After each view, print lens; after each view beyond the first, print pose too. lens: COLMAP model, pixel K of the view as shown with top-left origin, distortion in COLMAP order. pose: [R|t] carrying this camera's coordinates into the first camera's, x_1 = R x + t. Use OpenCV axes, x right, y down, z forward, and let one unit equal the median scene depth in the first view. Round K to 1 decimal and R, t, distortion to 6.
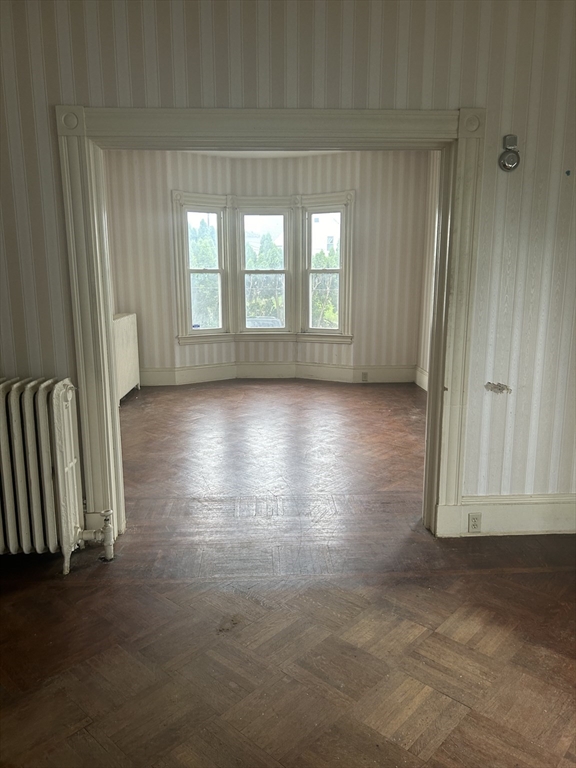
lens RADIAL K [[573.4, 0, 288.0], [0, 573.4, 384.0], [0, 0, 1]] dist [0.086187, -0.137729]
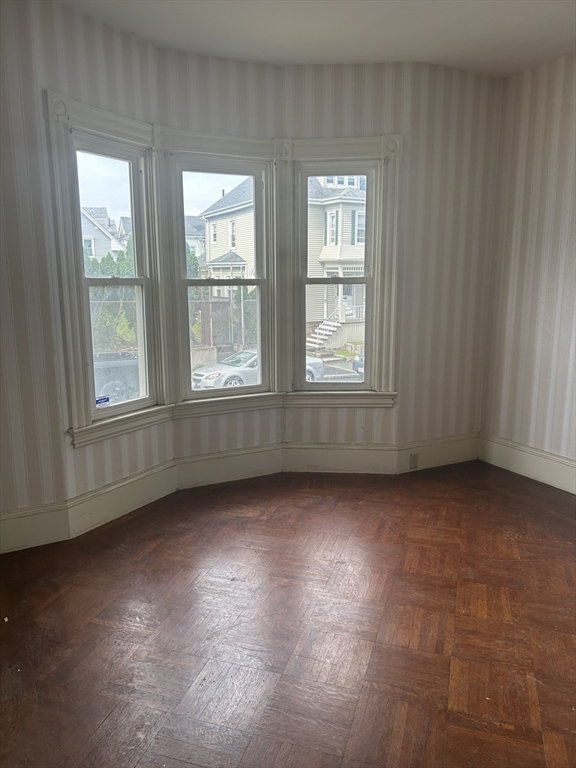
lens RADIAL K [[568.2, 0, 288.0], [0, 568.2, 384.0], [0, 0, 1]] dist [0.000436, 0.001265]
pose [[0.907927, -0.081507, 0.411127, -0.210603], [0.085258, 0.996316, 0.009240, -0.105364], [-0.410366, 0.026662, 0.911531, 0.522417]]
